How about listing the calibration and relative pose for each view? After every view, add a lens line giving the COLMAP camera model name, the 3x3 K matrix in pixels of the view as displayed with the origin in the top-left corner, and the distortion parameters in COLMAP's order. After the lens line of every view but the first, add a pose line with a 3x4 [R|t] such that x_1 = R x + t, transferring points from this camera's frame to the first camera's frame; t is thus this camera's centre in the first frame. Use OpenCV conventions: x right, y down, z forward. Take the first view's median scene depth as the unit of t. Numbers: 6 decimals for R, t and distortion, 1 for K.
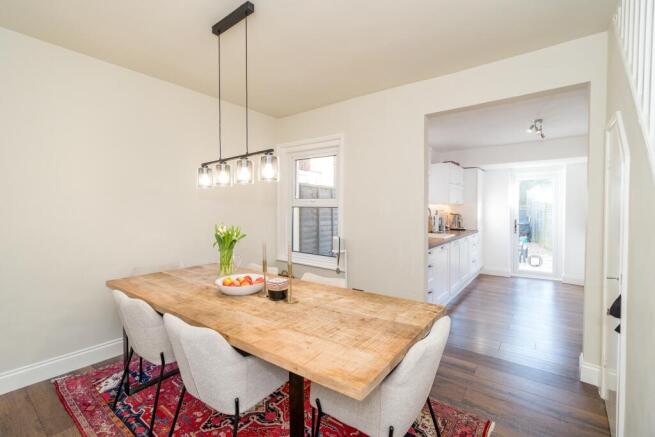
lens RADIAL K [[283.7, 0, 327.5], [0, 283.7, 218.5], [0, 0, 1]] dist [0.002394, 0.000193]
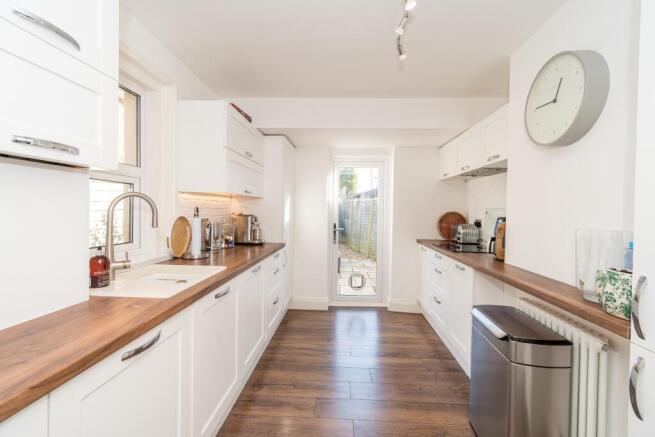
lens RADIAL K [[283.7, 0, 327.5], [0, 283.7, 218.5], [0, 0, 1]] dist [0.002394, 0.000193]
pose [[0.824998, 0.004598, 0.565117, 0.264630], [-0.005937, 0.999982, 0.000532, -0.010156], [-0.565105, -0.003794, 0.825011, 0.455093]]
